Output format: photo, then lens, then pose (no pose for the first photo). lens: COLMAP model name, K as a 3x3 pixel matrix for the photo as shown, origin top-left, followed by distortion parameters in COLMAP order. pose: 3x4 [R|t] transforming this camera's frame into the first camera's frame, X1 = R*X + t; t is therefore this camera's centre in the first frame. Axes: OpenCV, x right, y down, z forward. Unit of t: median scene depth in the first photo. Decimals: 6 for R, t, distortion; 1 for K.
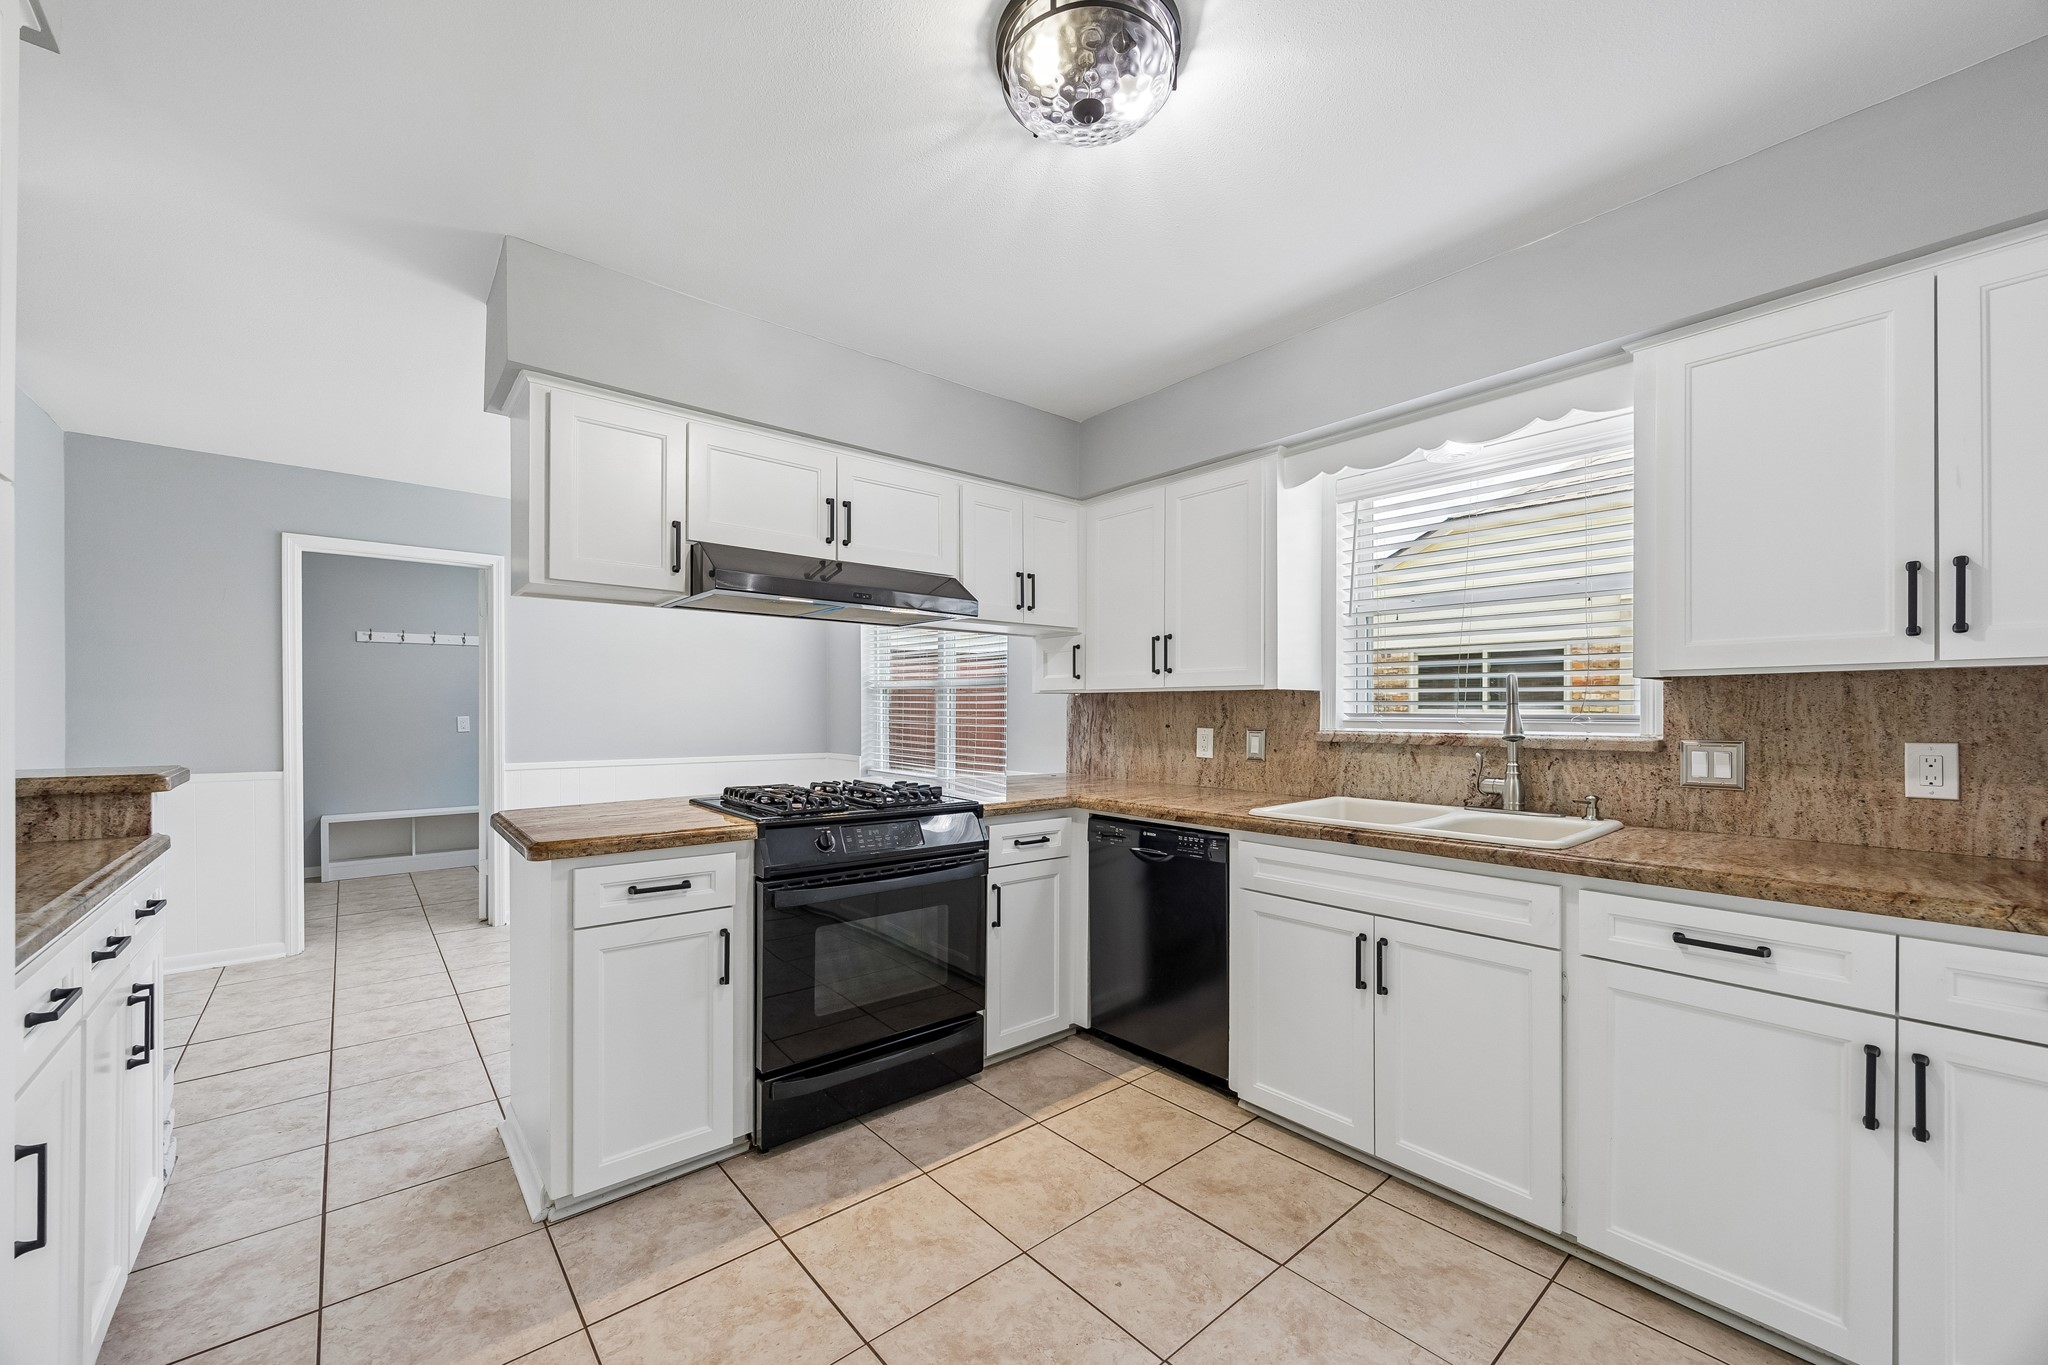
lens RADIAL K [[789.8, 0, 1022.3], [0, 789.8, 705.7], [0, 0, 1]] dist [-0.000770, 0.000081]
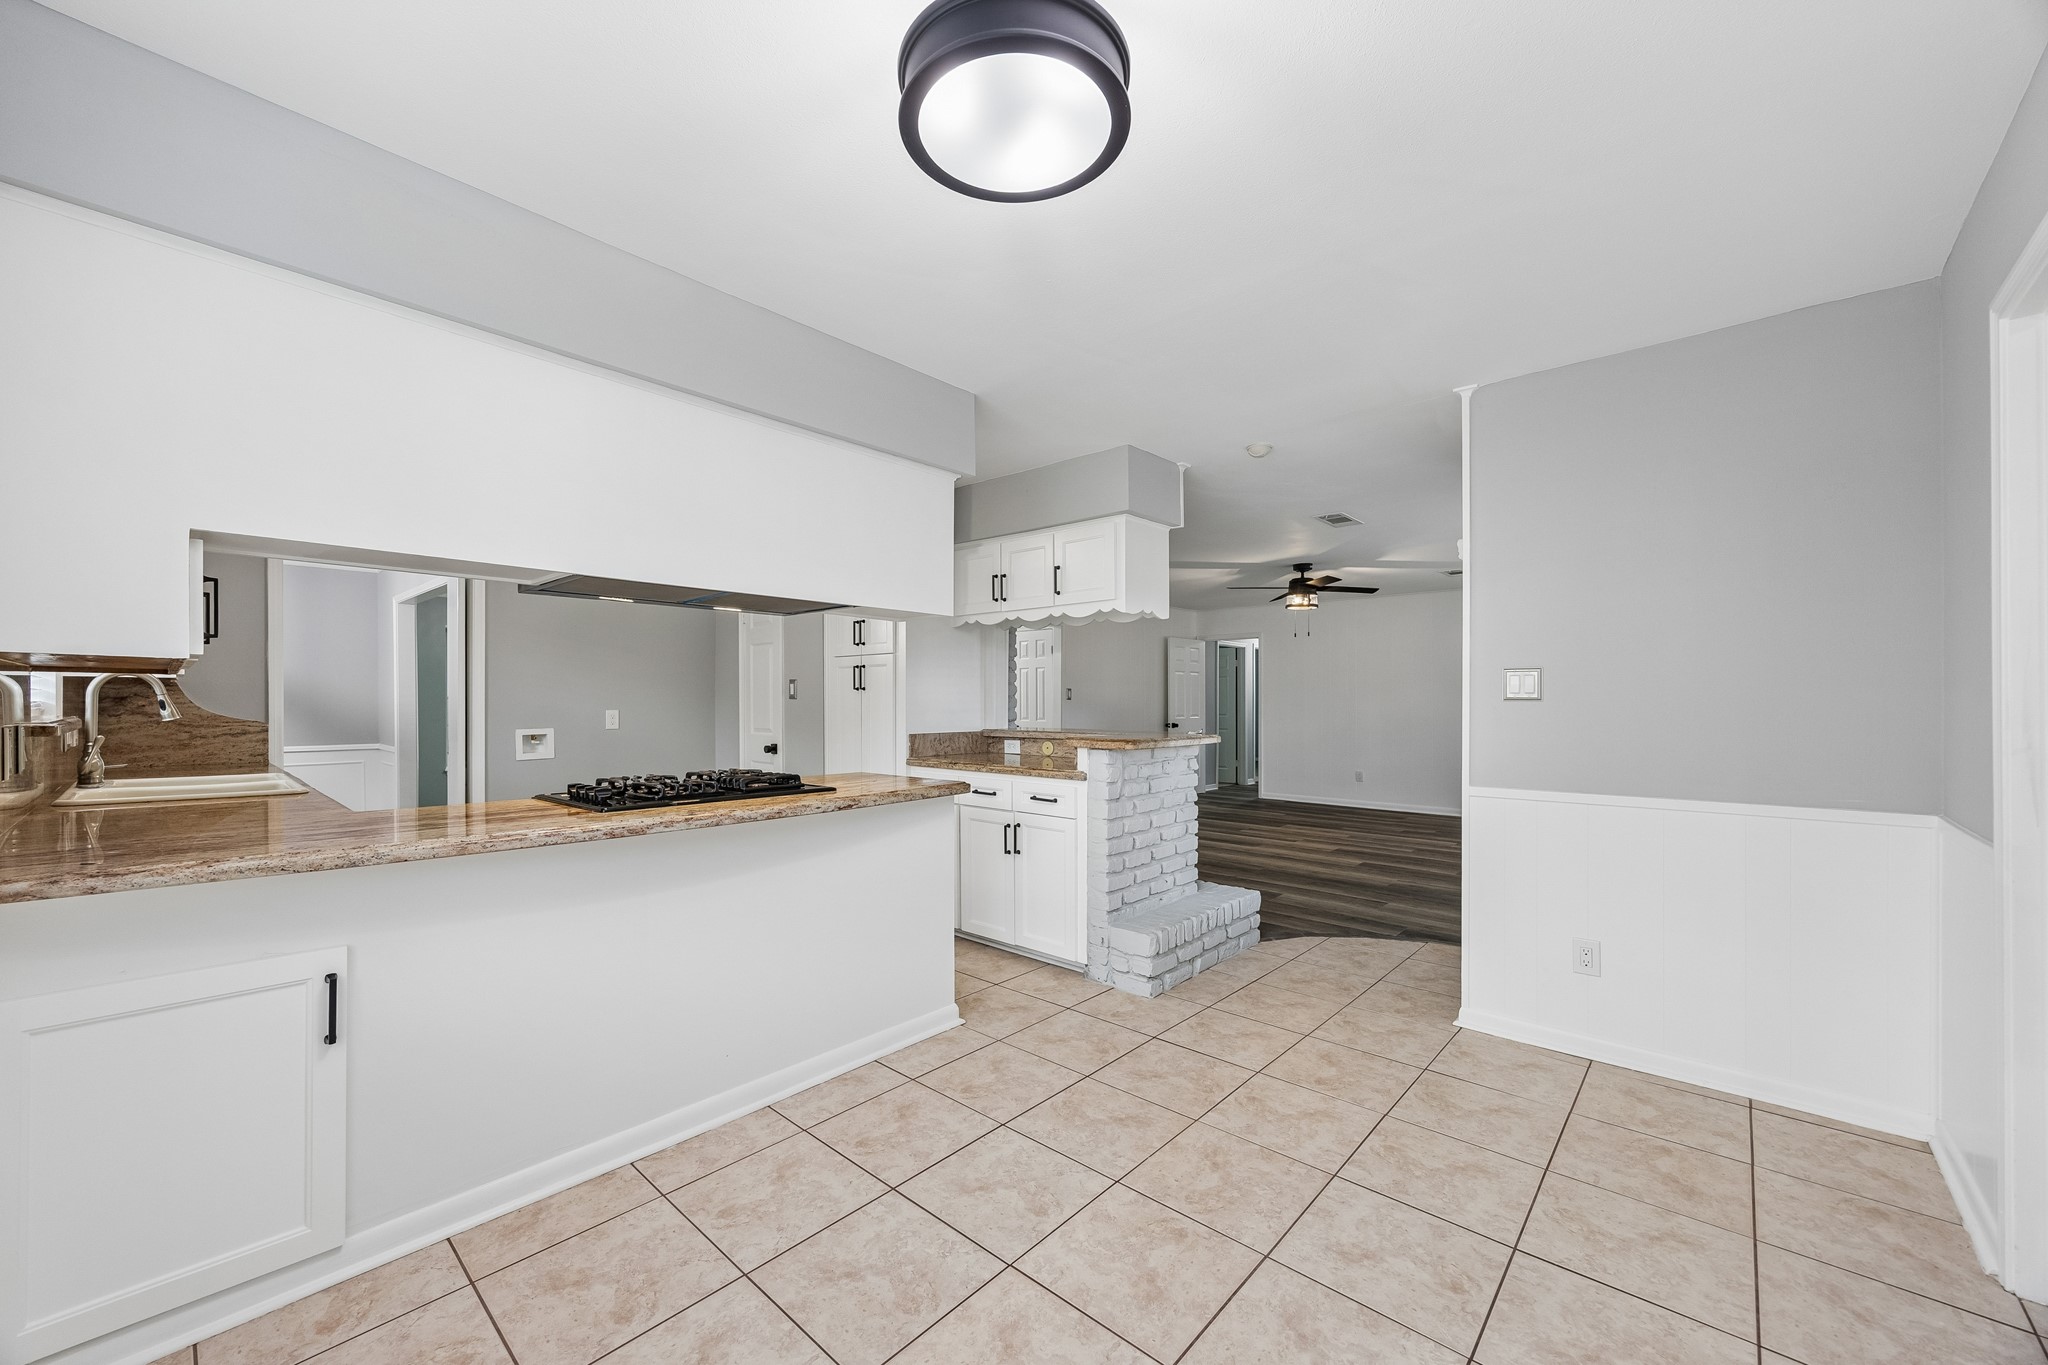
lens RADIAL K [[789.8, 0, 1022.3], [0, 789.8, 705.7], [0, 0, 1]] dist [-0.000770, 0.000081]
pose [[-0.991975, -0.004499, -0.126353, -0.584958], [-0.004249, 0.999988, -0.002247, 0.015807], [0.126362, -0.001692, -0.991983, 2.266906]]
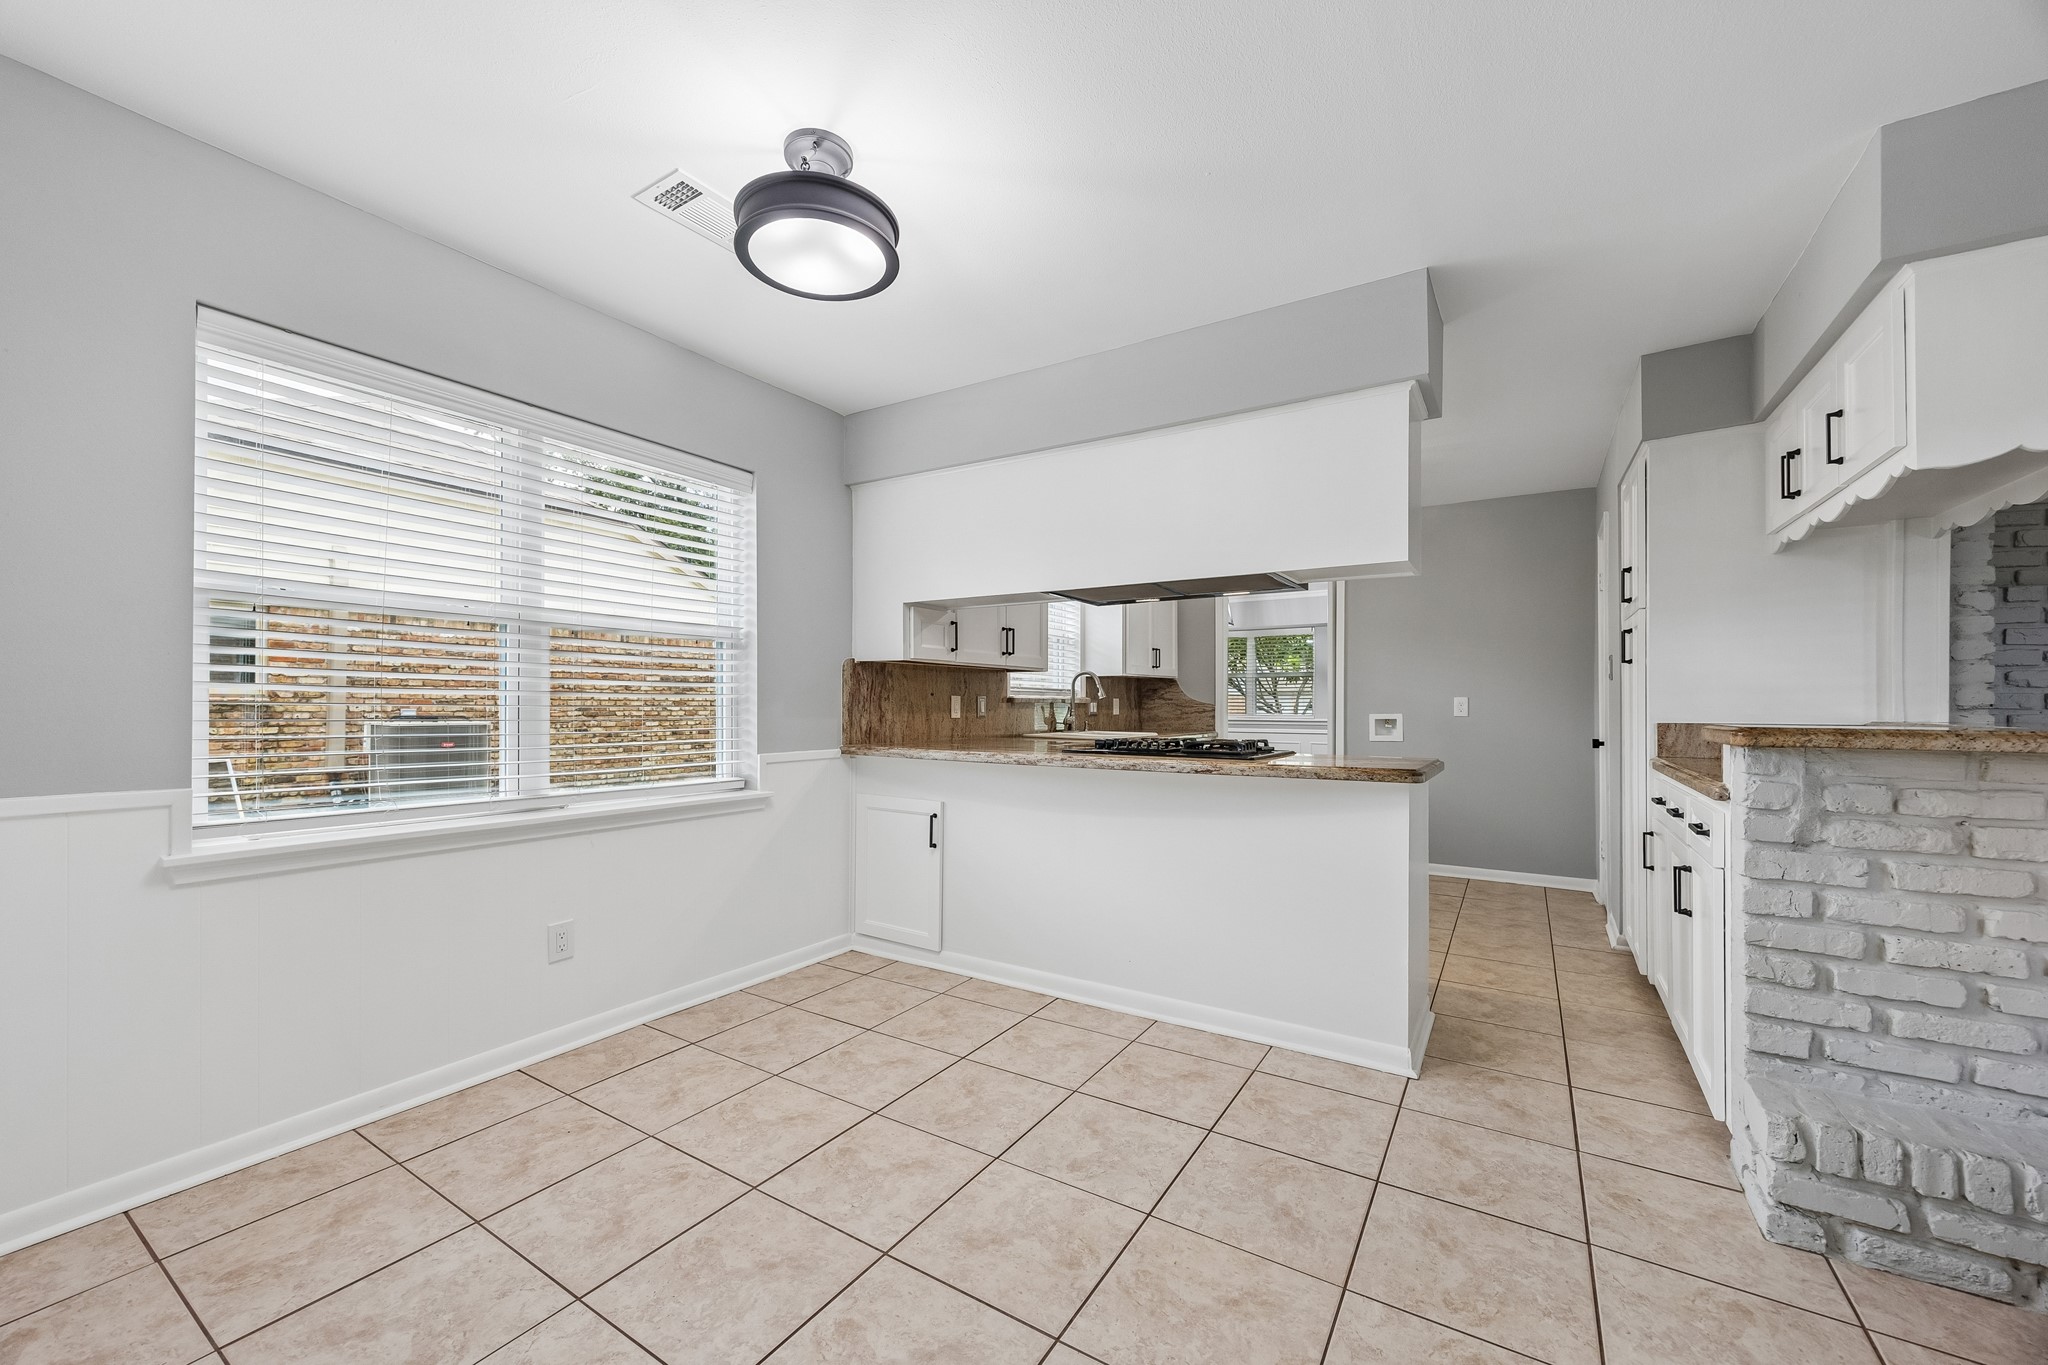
lens RADIAL K [[789.8, 0, 1022.3], [0, 789.8, 705.7], [0, 0, 1]] dist [-0.000770, 0.000081]
pose [[-0.292090, -0.004641, 0.956380, -1.460826], [-0.009628, 0.999952, 0.001912, 0.057558], [-0.956342, -0.008649, -0.292121, 1.759890]]
